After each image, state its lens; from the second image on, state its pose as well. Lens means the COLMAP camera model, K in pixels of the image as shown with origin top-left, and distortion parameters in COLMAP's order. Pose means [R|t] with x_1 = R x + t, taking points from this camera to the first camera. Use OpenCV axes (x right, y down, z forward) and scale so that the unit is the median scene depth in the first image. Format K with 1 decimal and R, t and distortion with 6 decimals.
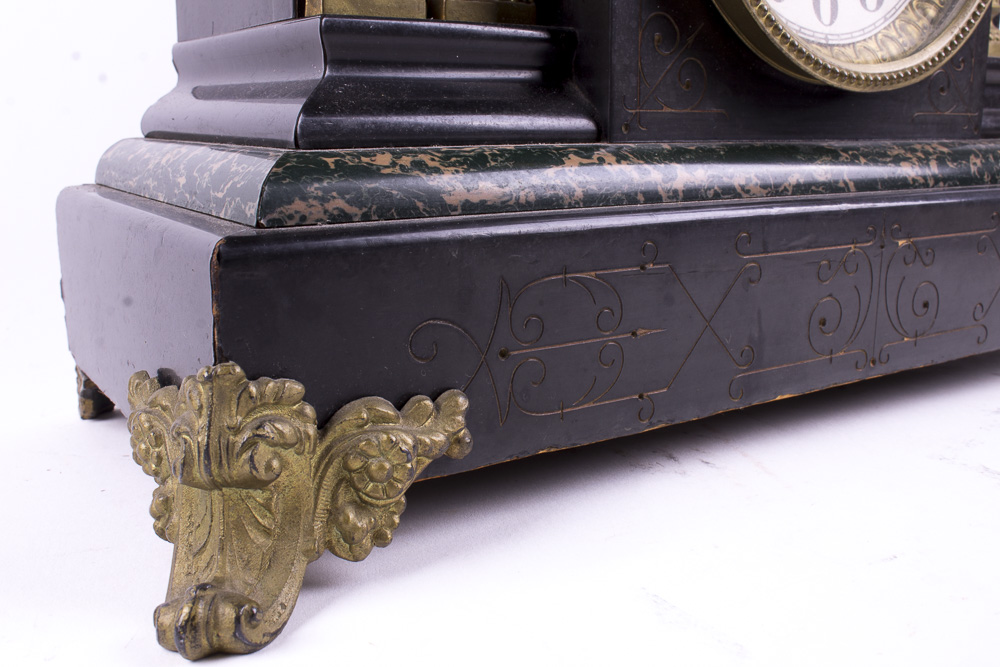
lens RADIAL K [[1031.4, 0, 499.7], [0, 1031.4, 314.1], [0, 0, 1]] dist [-0.086412, 0.010928]
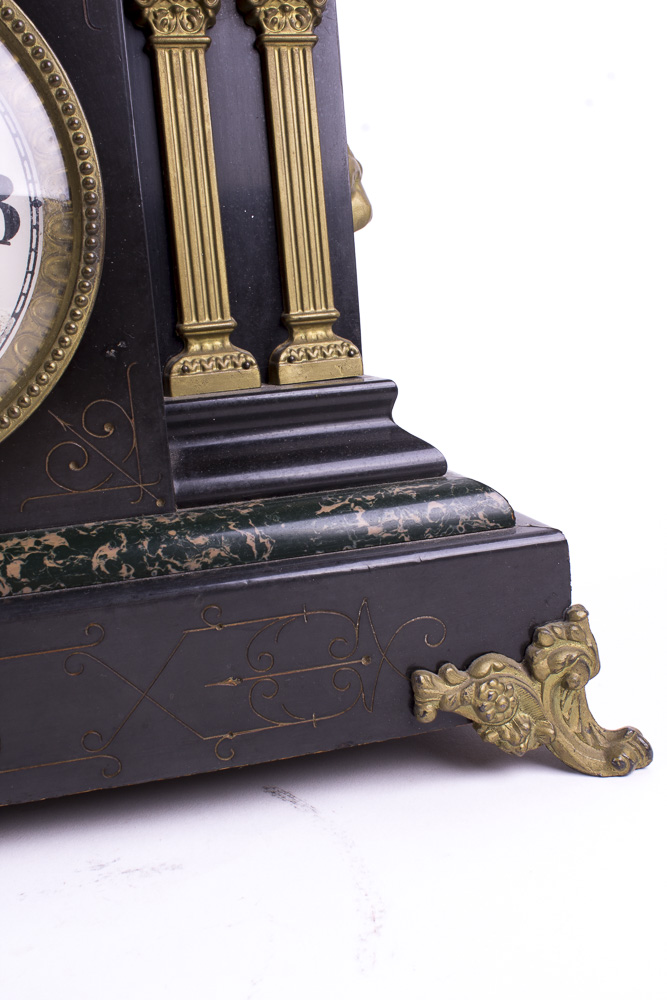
lens RADIAL K [[1031.4, 0, 333.5], [0, 1031.4, 500.0], [0, 0, 1]] dist [-0.086412, 0.010928]
pose [[0.937646, -0.012743, -0.347357, 1.542829], [0.013240, 0.999912, -0.000943, -0.316381], [0.347339, -0.003715, 0.937732, 0.475929]]
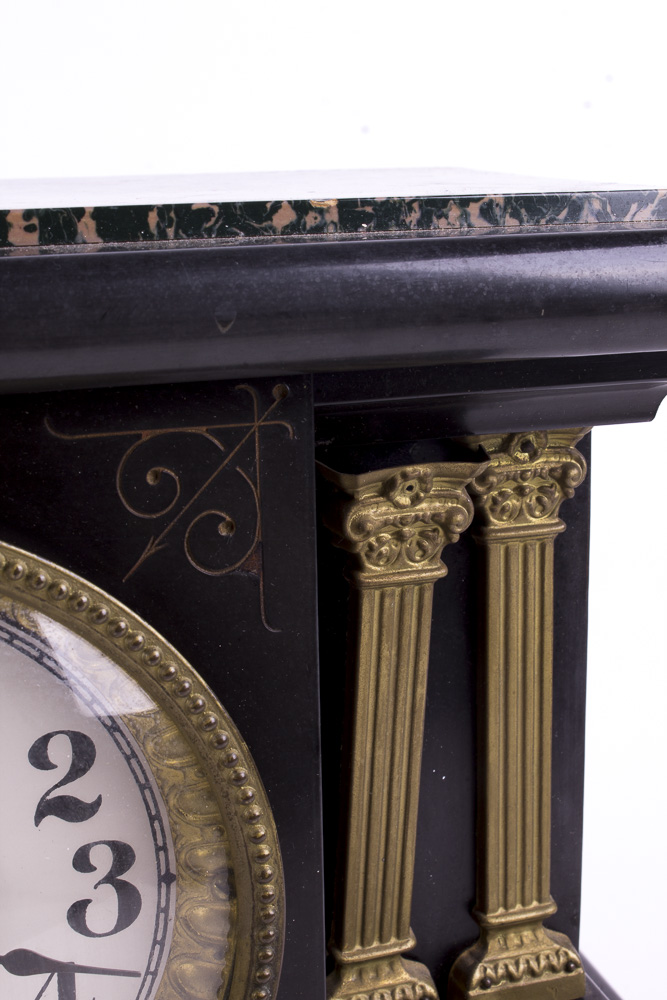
lens RADIAL K [[1595.3, 0, 333.5], [0, 1595.3, 500.0], [0, 0, 1]] dist [0.002118, 0.007746]
pose [[0.954403, 0.055429, -0.293329, 1.240417], [-0.040705, 0.997597, 0.056070, -1.121458], [0.295732, -0.041573, 0.954366, 0.334946]]
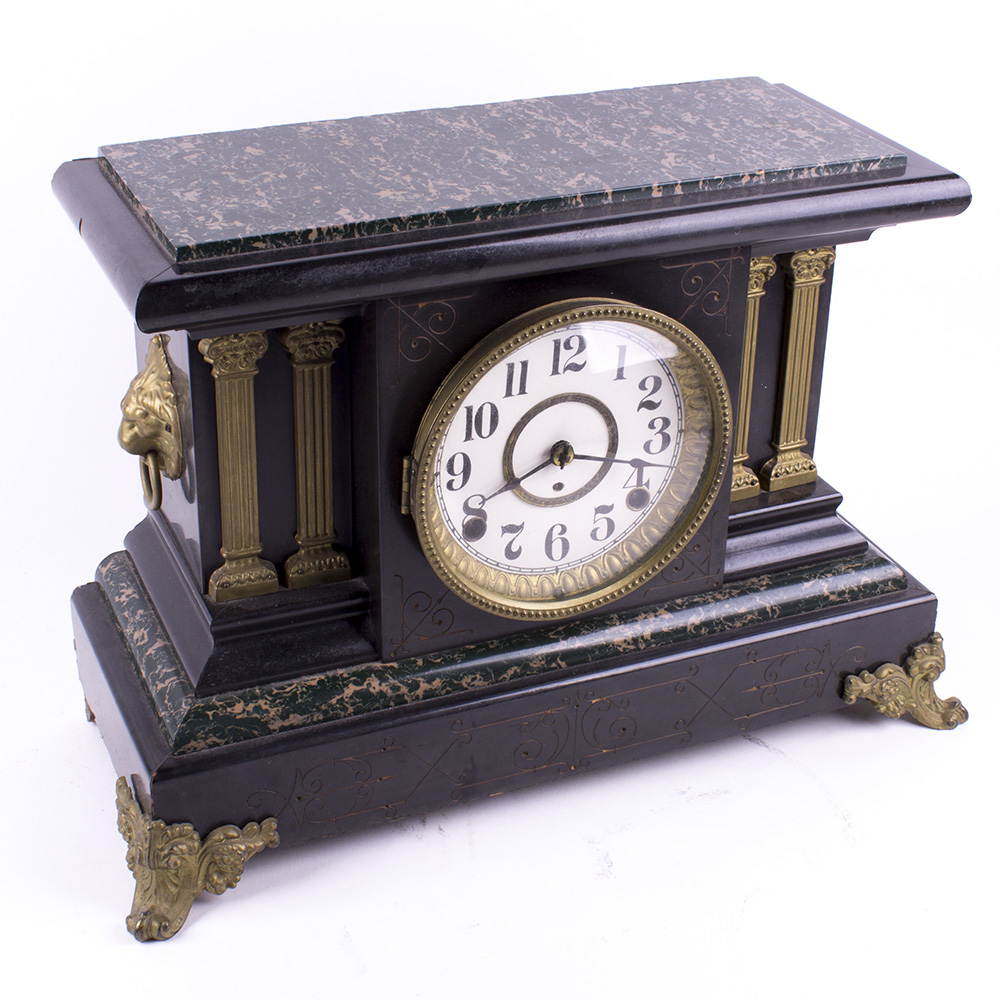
lens RADIAL K [[1947.5, 0, 500.0], [0, 1947.5, 500.0], [0, 0, 1]] dist [-0.082988, 0.274717]
pose [[0.984282, 0.100282, -0.145371, 0.962479], [-0.053201, 0.953273, 0.297388, -1.814860], [0.168401, -0.284980, 0.943625, -2.537210]]
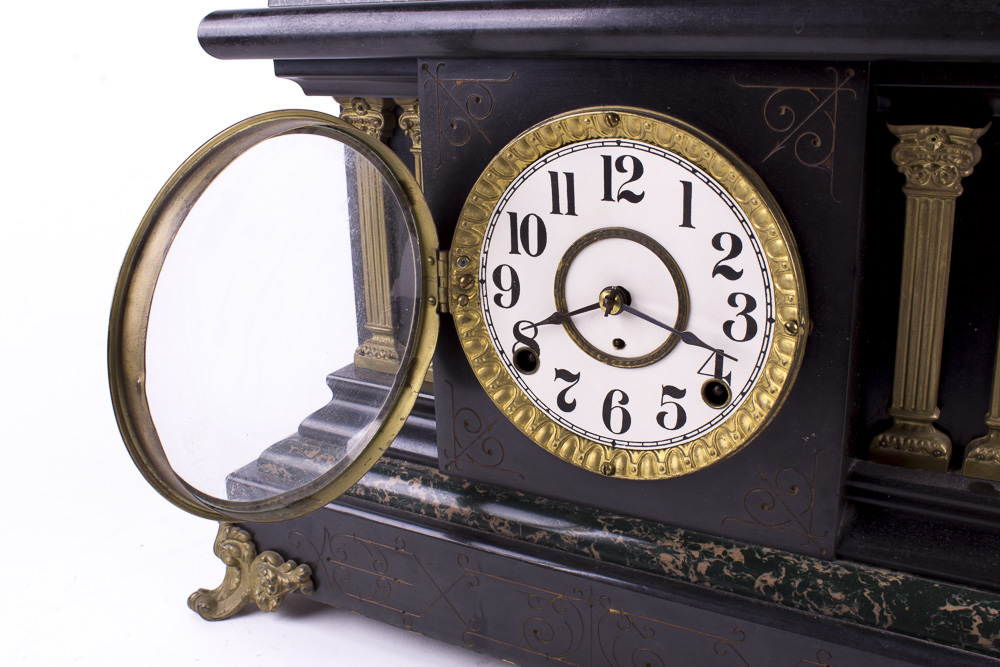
lens RADIAL K [[1078.4, 0, 500.0], [0, 1078.4, 333.5], [0, 0, 1]] dist [-0.074856, 0.040183]
pose [[0.434867, 0.255317, -0.863542, 2.119196], [-0.150153, 0.966097, 0.210023, -1.009094], [0.887888, 0.038331, 0.458460, 0.332022]]
